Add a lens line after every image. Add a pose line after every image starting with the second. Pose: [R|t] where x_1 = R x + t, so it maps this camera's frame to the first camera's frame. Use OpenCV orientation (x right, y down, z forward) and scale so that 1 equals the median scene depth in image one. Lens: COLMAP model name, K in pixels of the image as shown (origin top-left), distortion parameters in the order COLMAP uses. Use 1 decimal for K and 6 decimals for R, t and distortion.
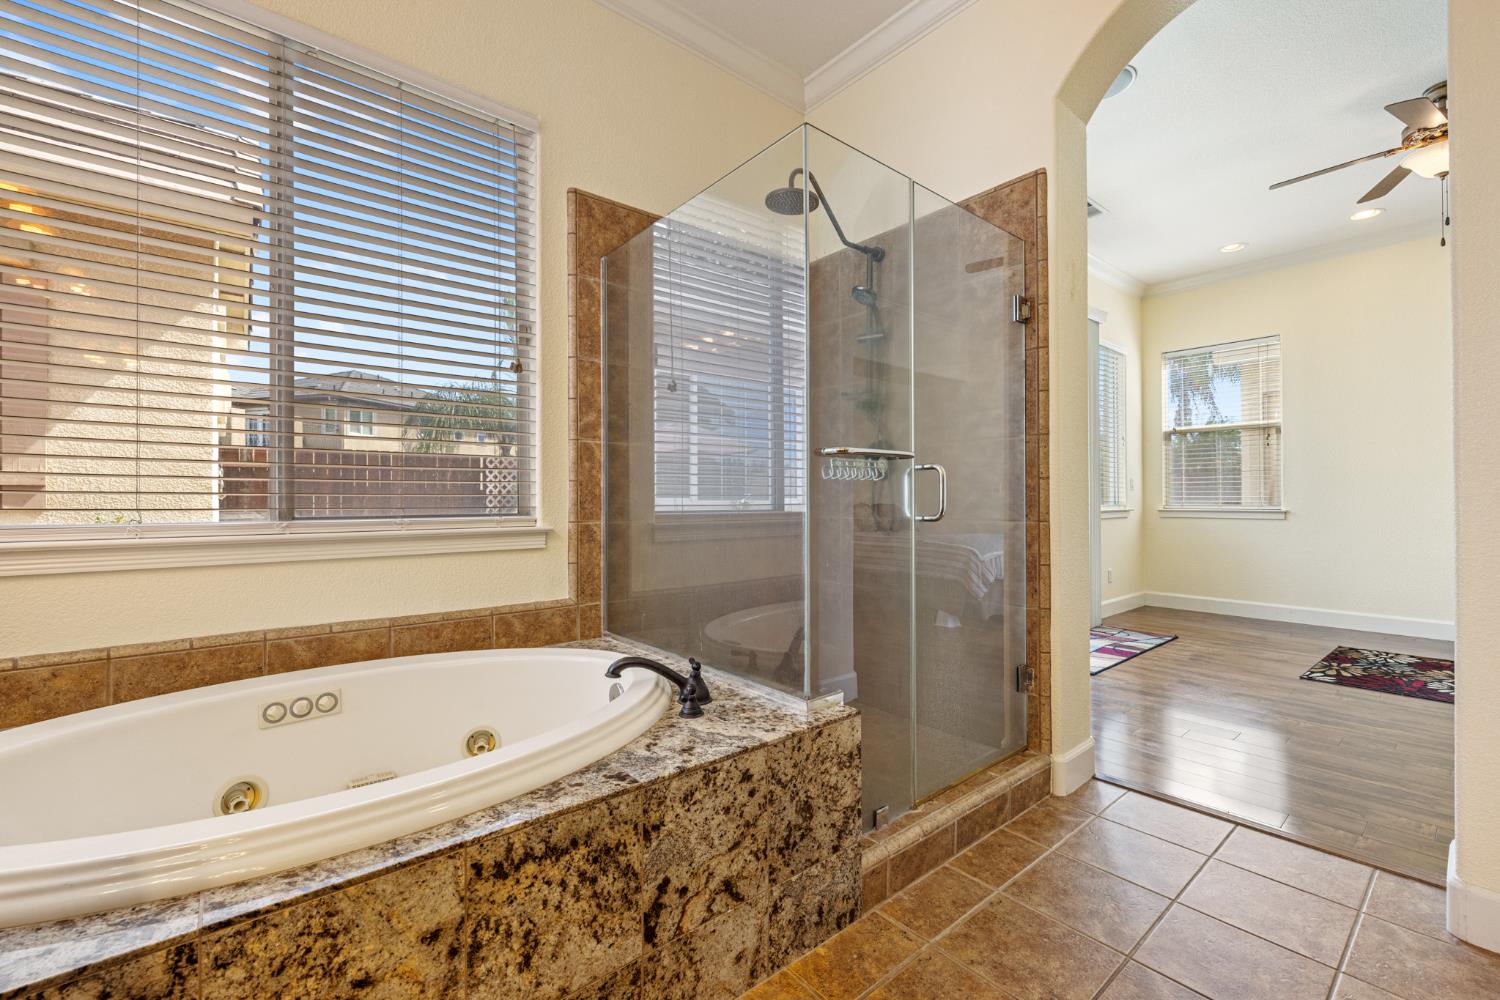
lens RADIAL K [[635.3, 0, 753.4], [0, 635.3, 497.8], [0, 0, 1]] dist [0.005304, 0.000105]
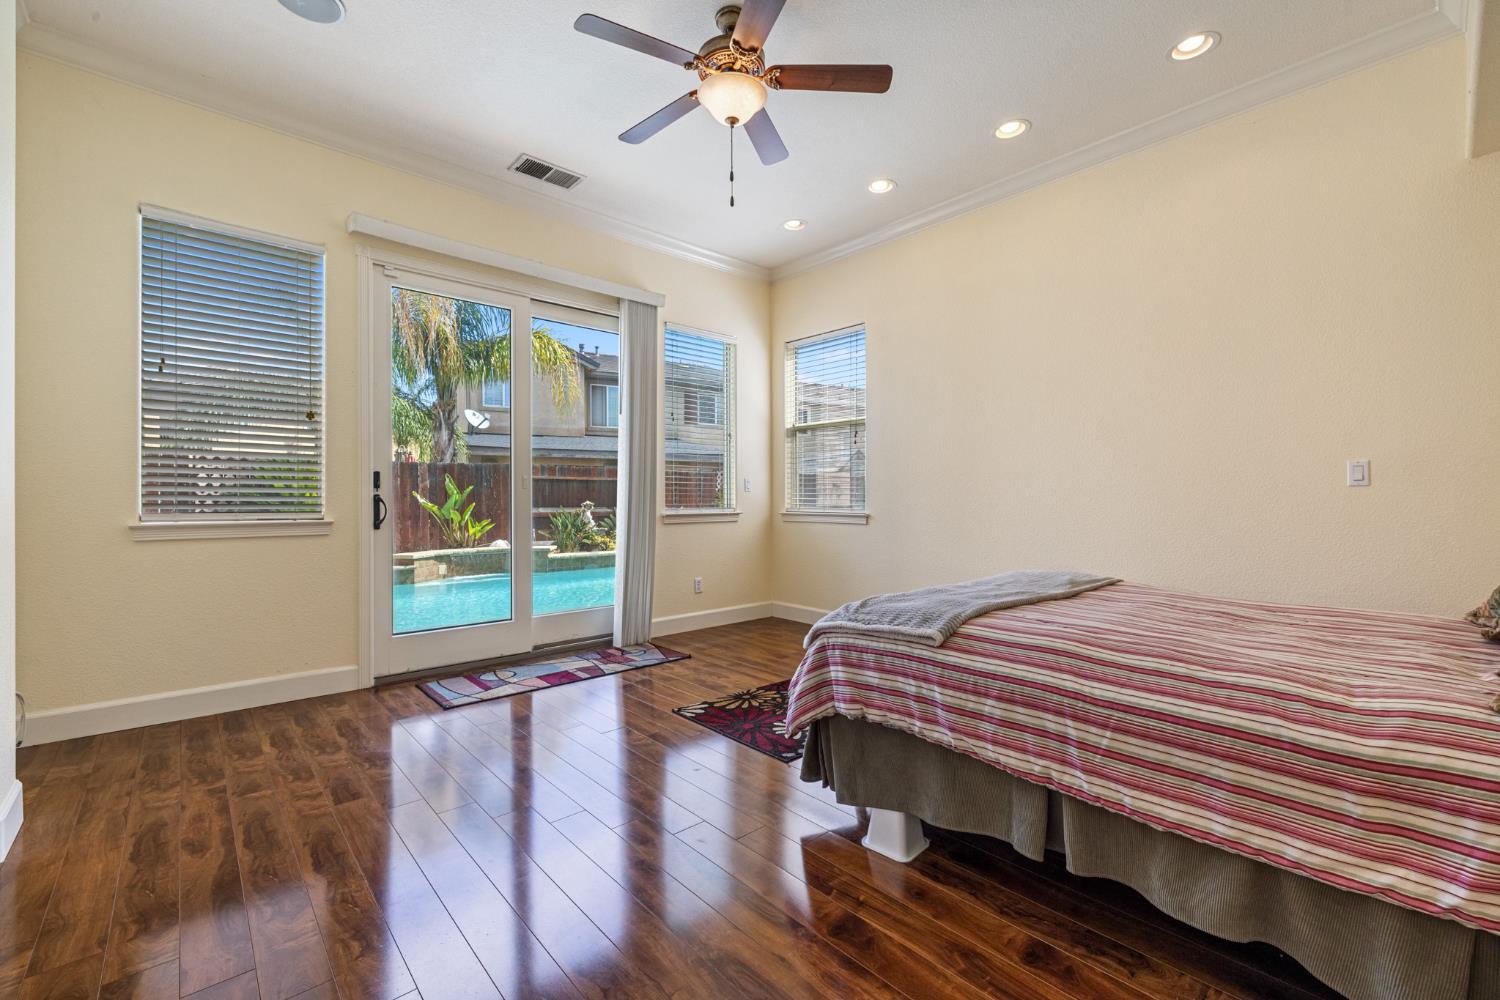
lens RADIAL K [[635.3, 0, 749.5], [0, 635.3, 503.0], [0, 0, 1]] dist [0.005304, 0.000105]
pose [[0.999696, -0.002601, 0.024524, 0.583075], [0.002378, 0.999956, 0.009120, -0.003892], [-0.024547, -0.009059, 0.999658, 0.083119]]
